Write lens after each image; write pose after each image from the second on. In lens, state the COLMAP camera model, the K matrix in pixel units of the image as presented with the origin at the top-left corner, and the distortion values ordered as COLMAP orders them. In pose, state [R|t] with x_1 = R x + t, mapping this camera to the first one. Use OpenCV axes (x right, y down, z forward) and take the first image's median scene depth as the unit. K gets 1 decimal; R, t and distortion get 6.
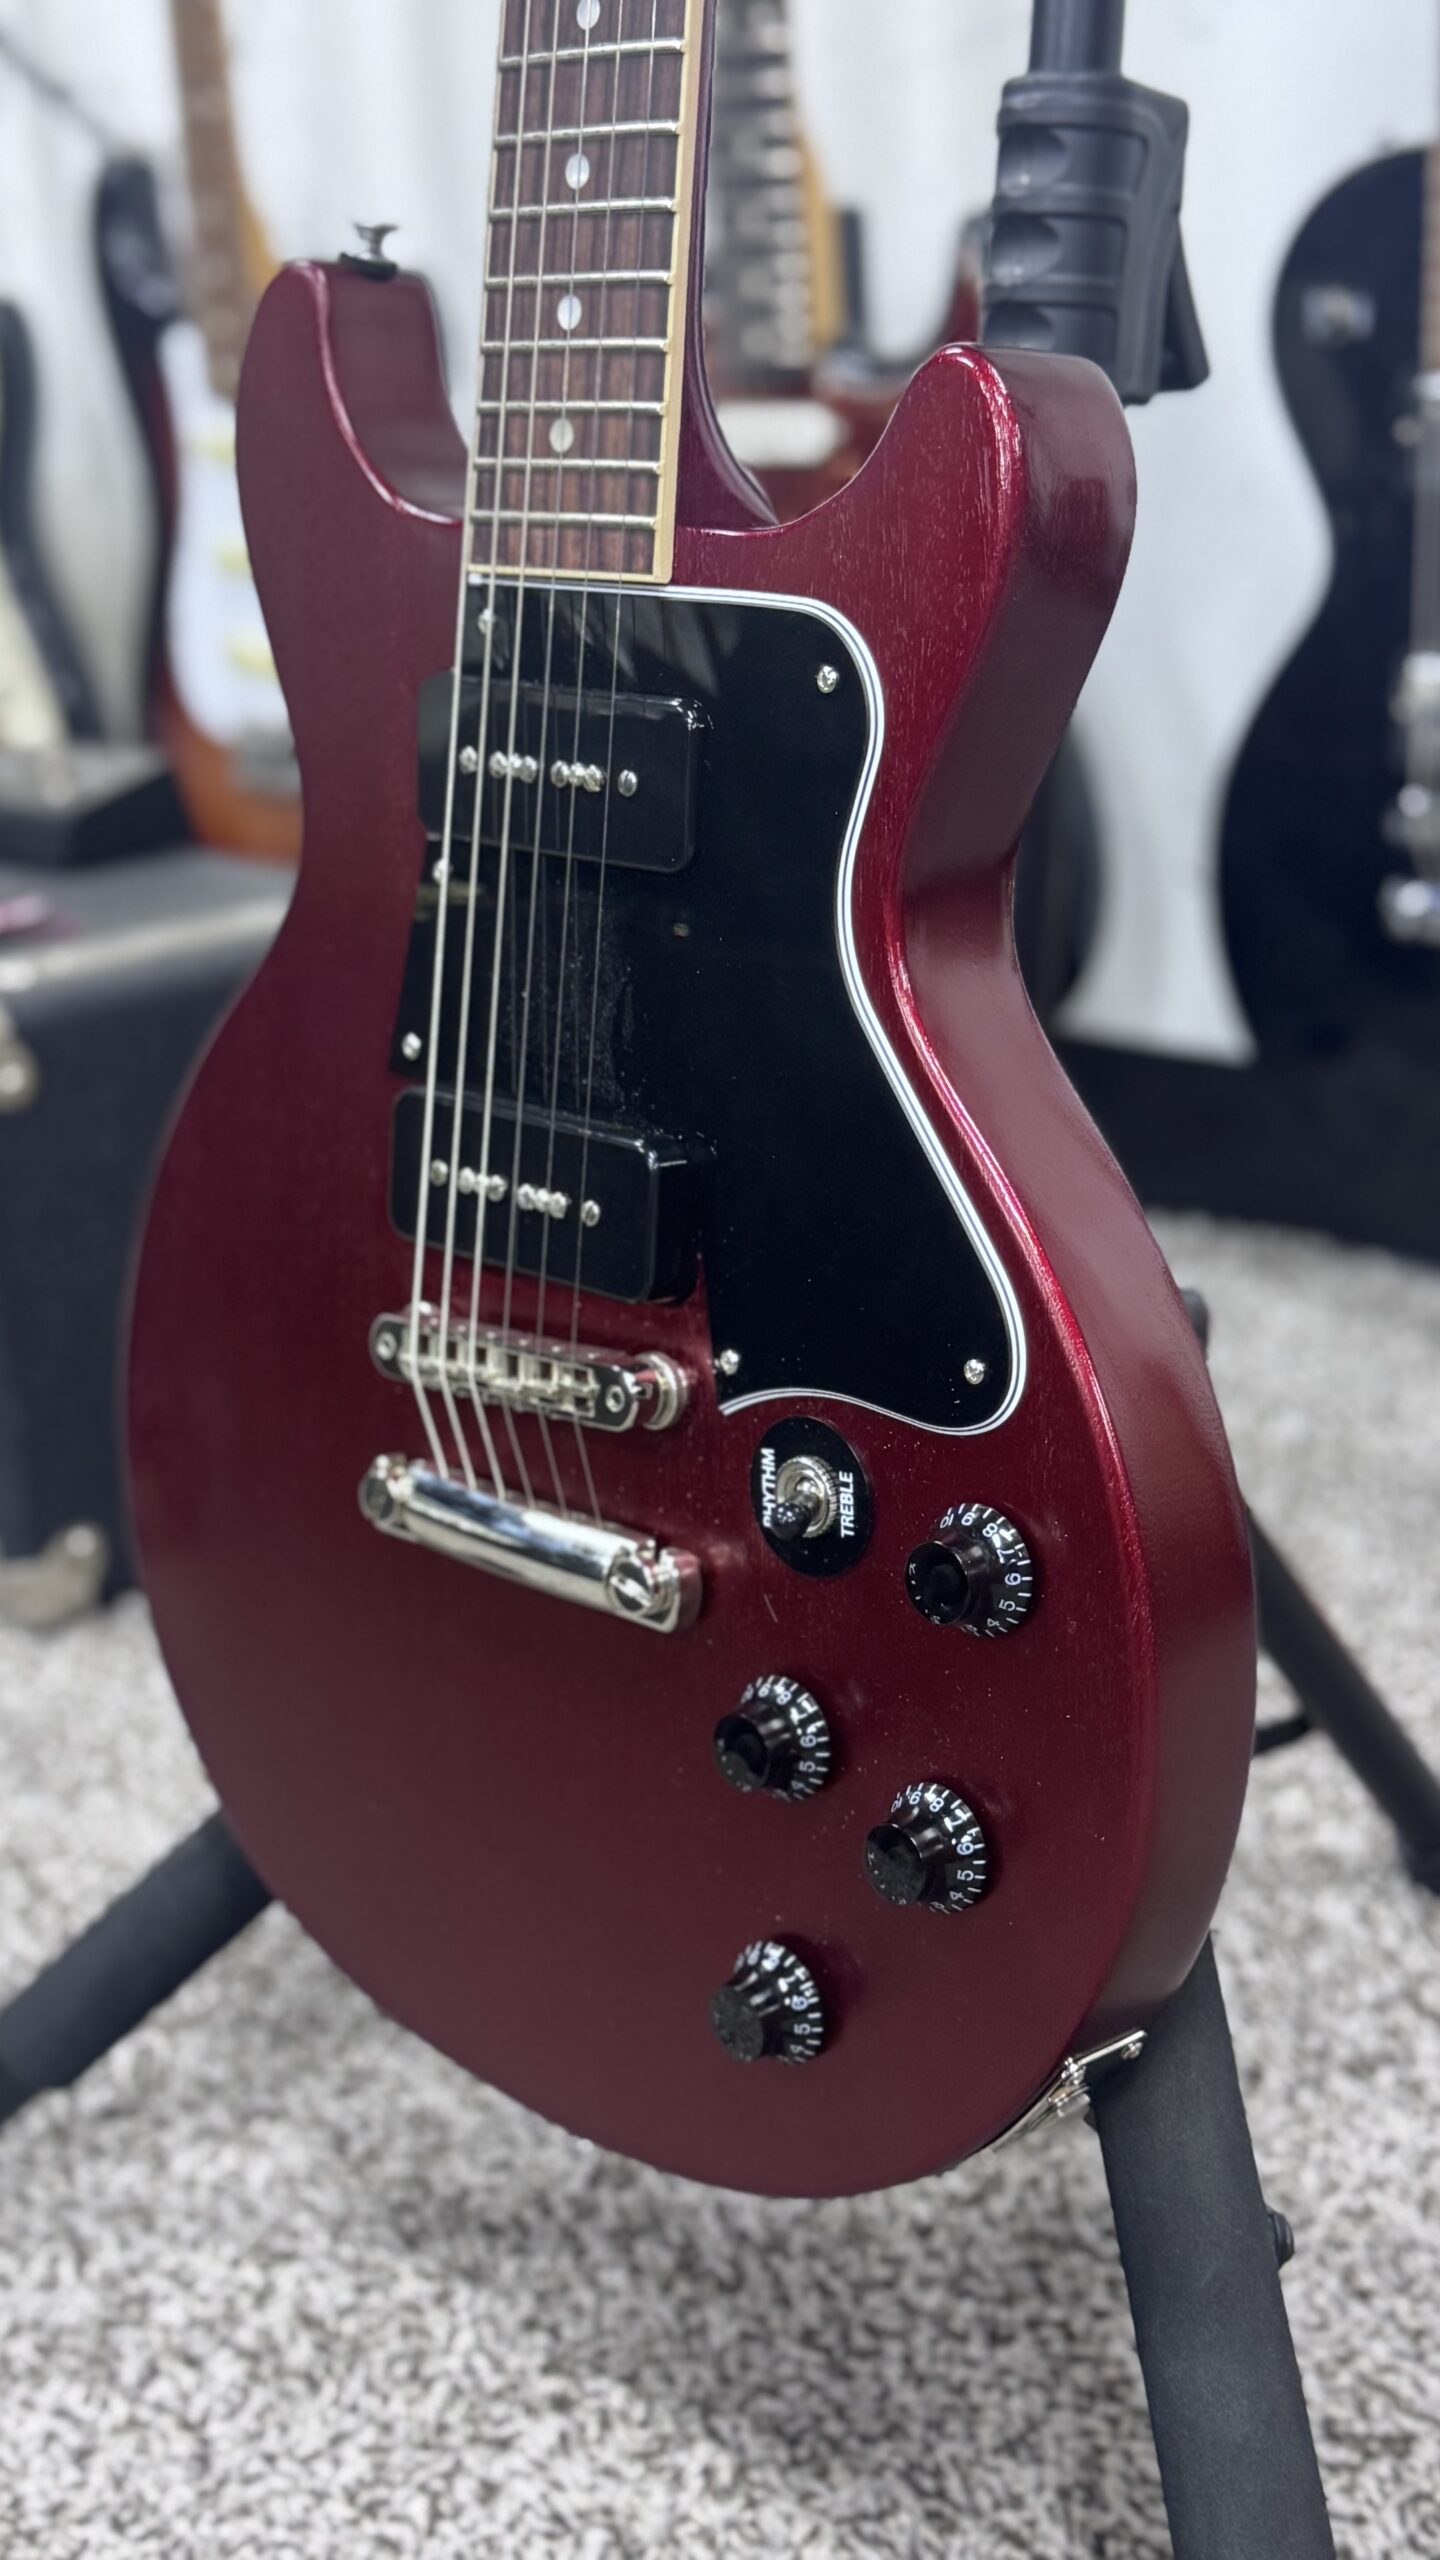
lens RADIAL K [[3175.0, 0, 756.6], [0, 3175.0, 1276.6], [0, 0, 1]] dist [0.169033, -0.034995]
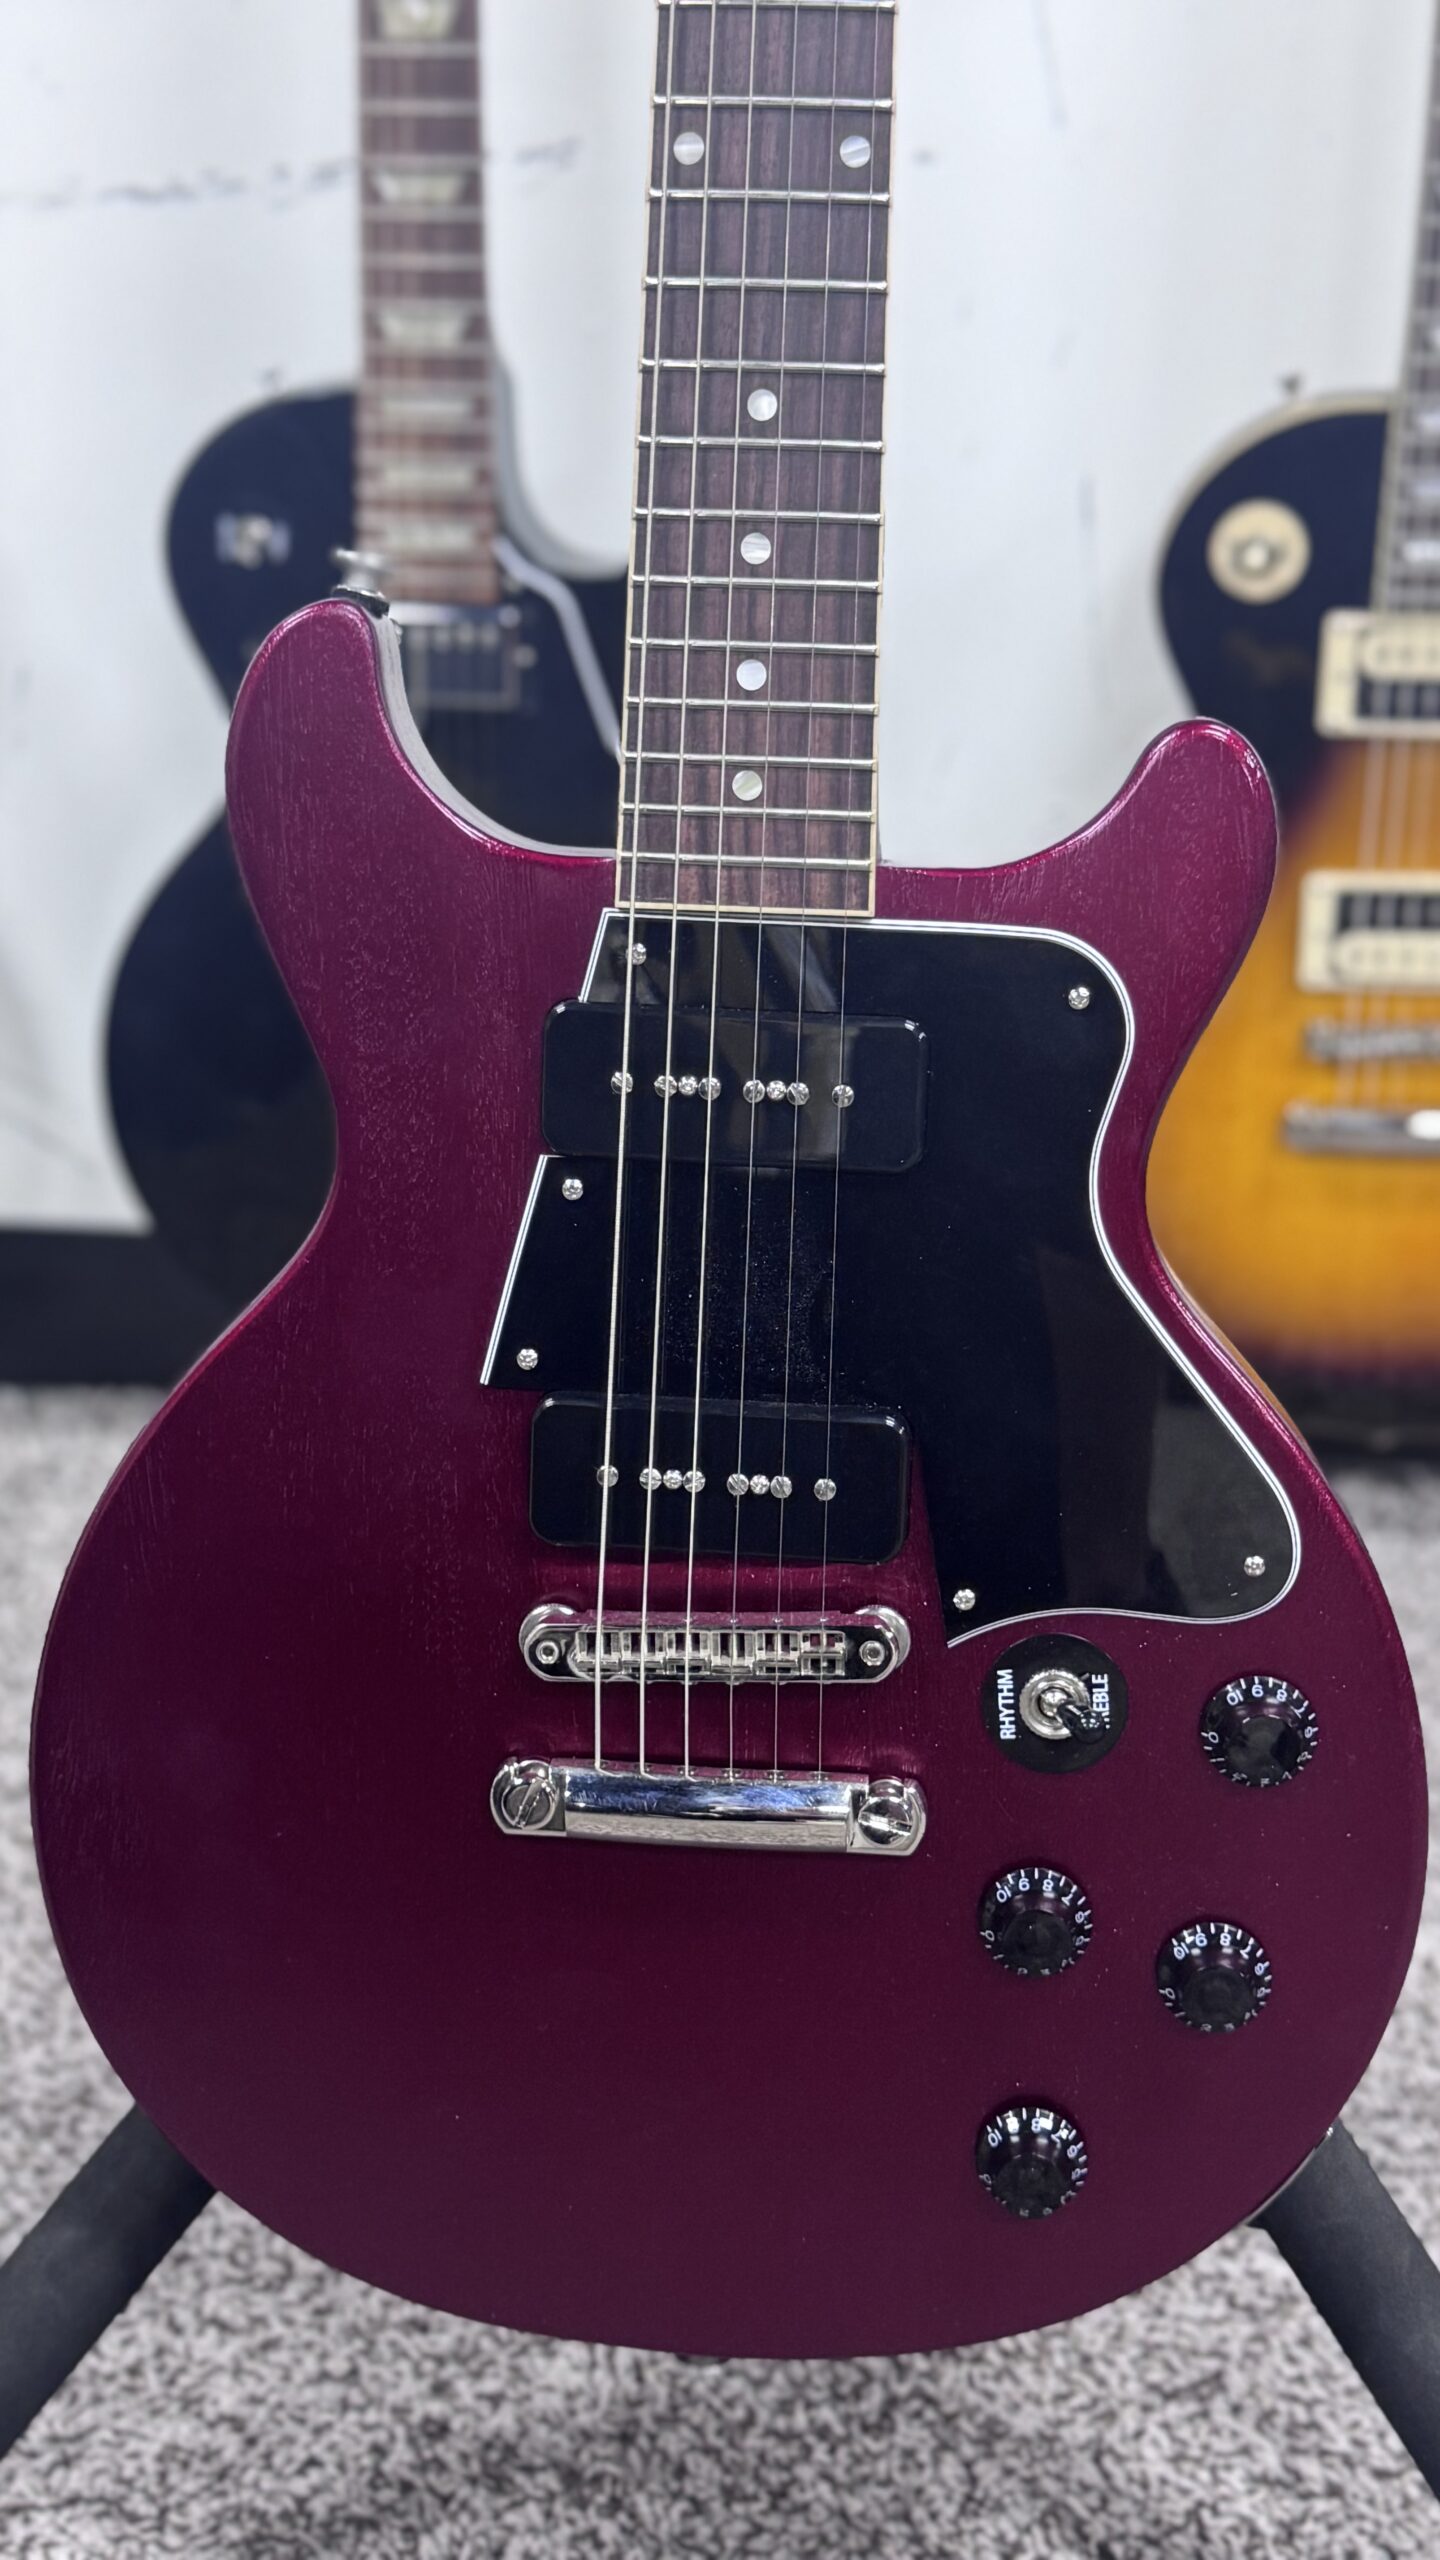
lens RADIAL K [[3139.5, 0, 705.0], [0, 3139.5, 1287.4], [0, 0, 1]] dist [0.314621, -0.951844]
pose [[0.765476, -0.131146, 0.629958, -0.750205], [0.139056, 0.989591, 0.037045, -0.133297], [-0.628259, 0.059242, 0.775745, 0.188813]]
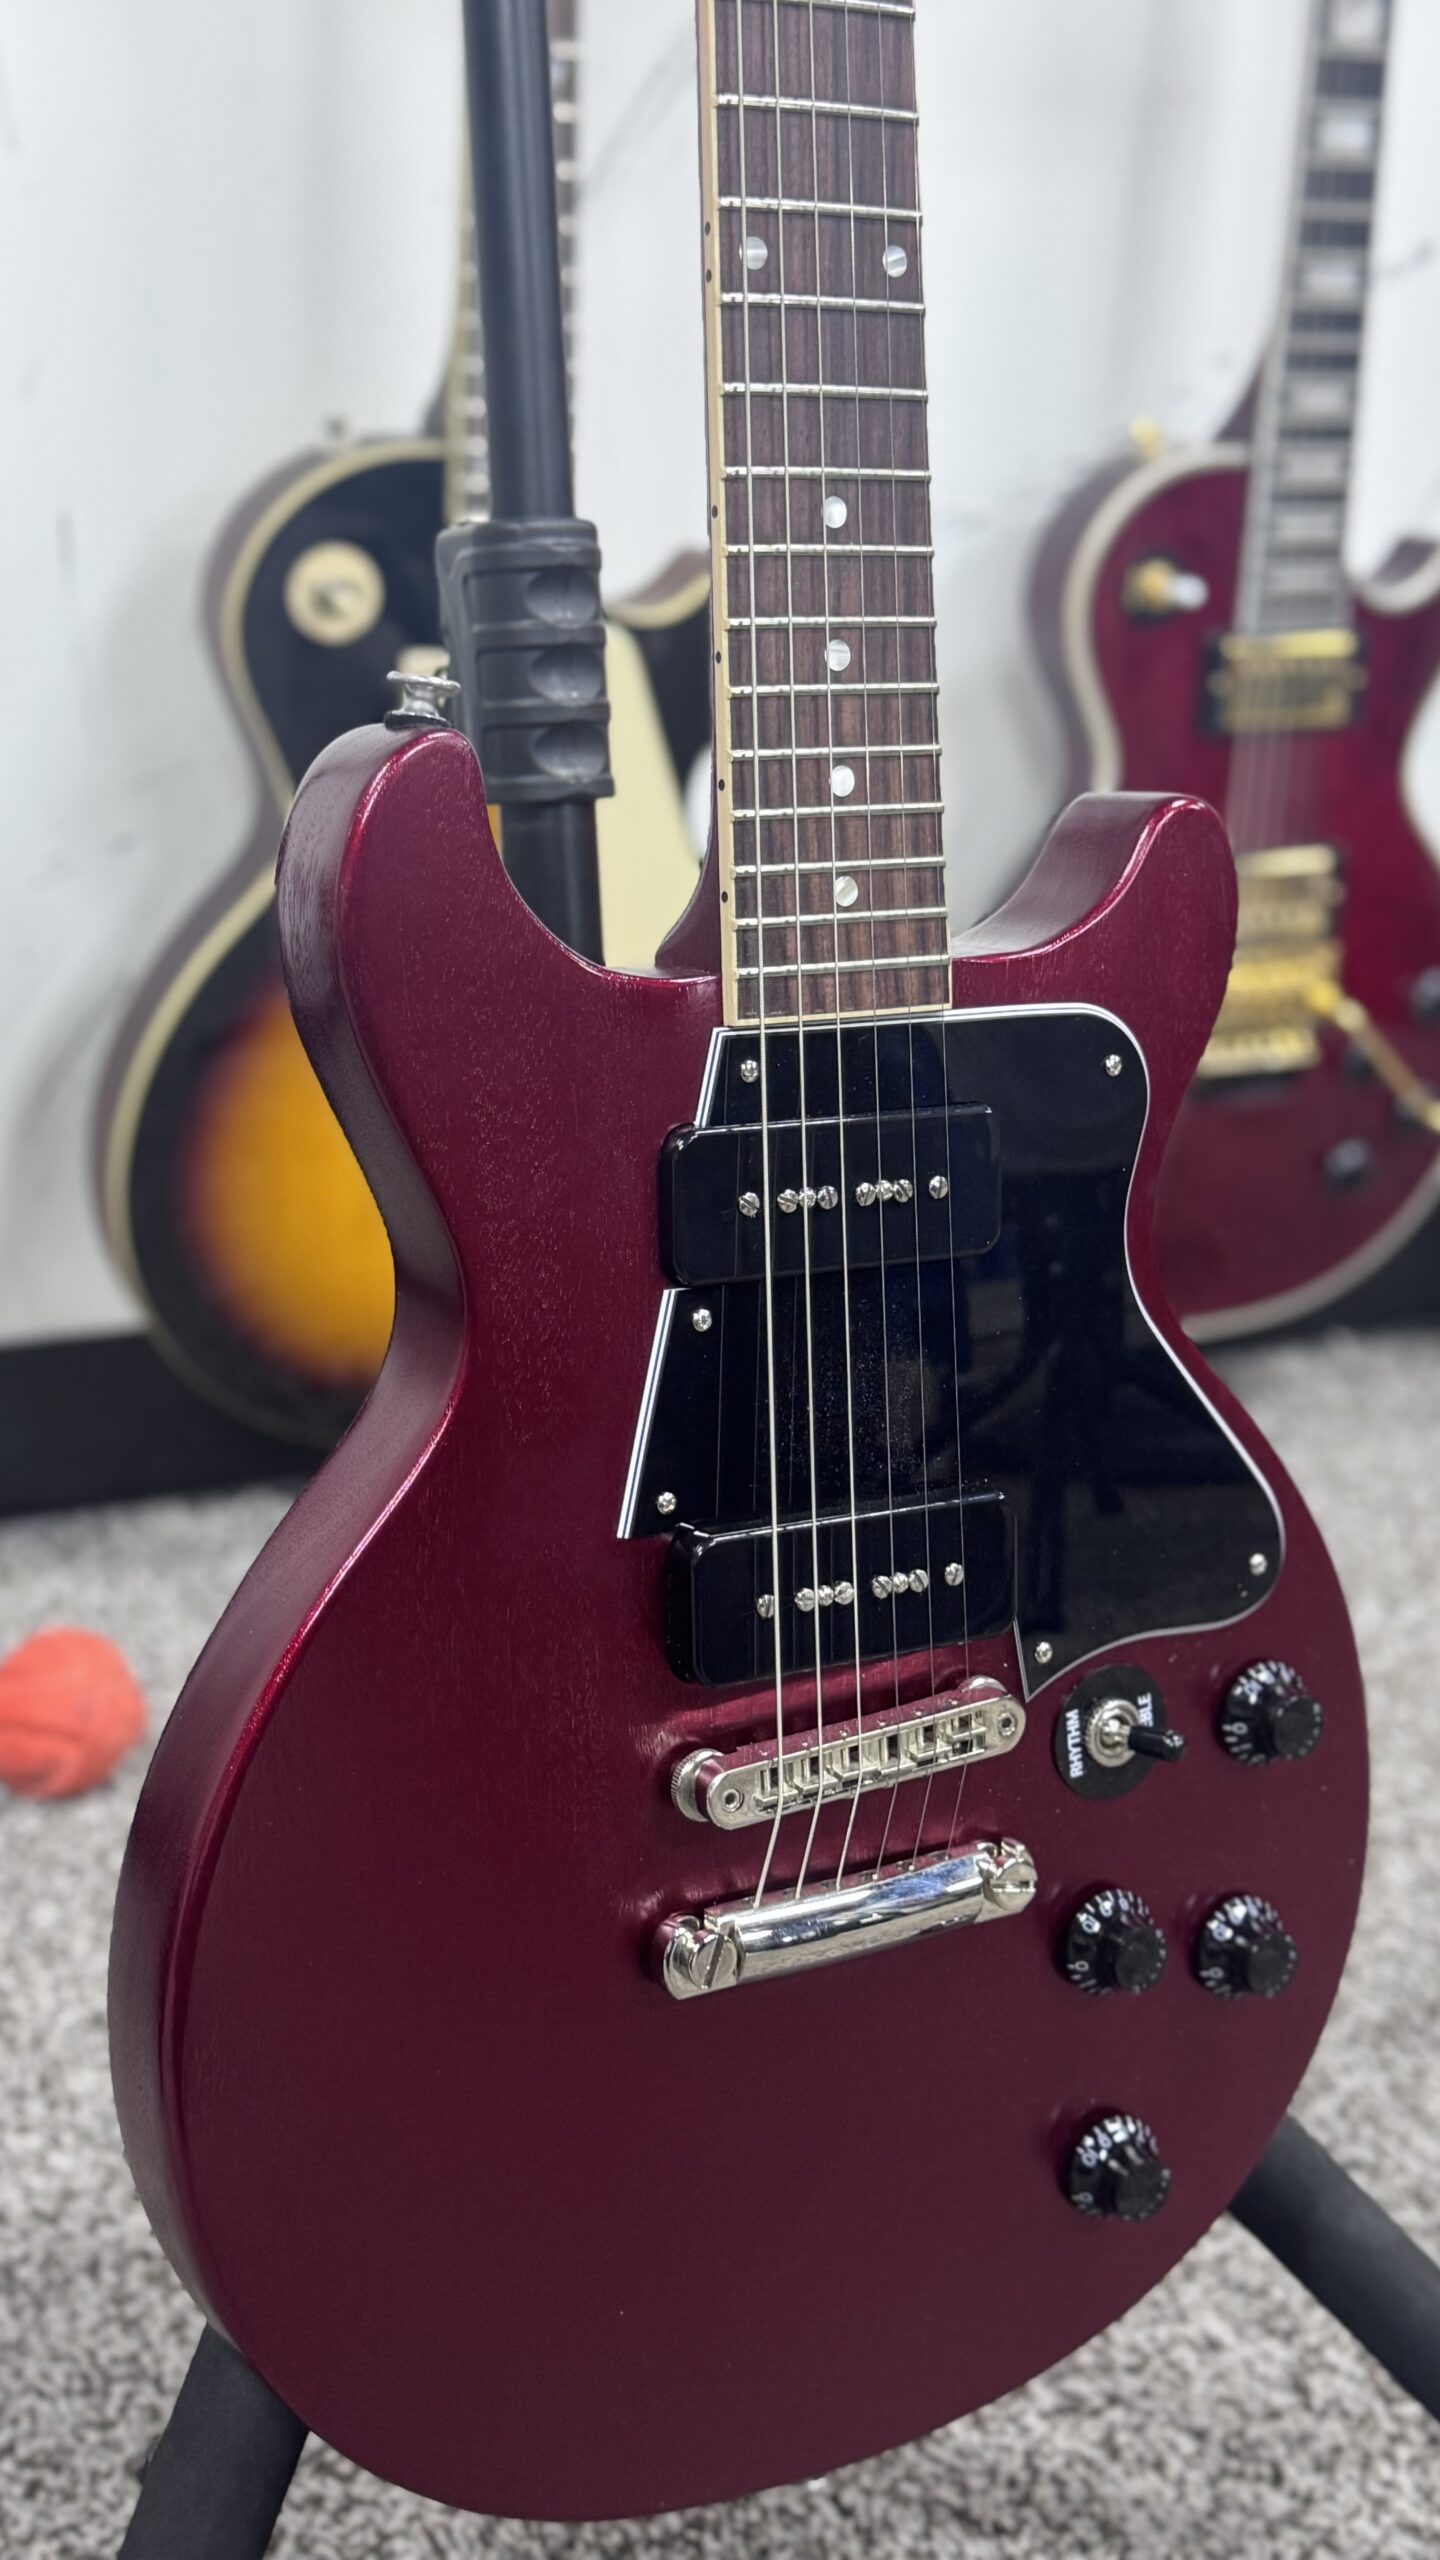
lens RADIAL K [[3192.0, 0, 706.1], [0, 3192.0, 1294.8], [0, 0, 1]] dist [0.275438, -0.787797]
pose [[0.243649, -0.222419, 0.944015, -1.093314], [0.236750, 0.957543, 0.164501, -0.313607], [-0.940523, 0.183415, 0.285962, 0.746233]]
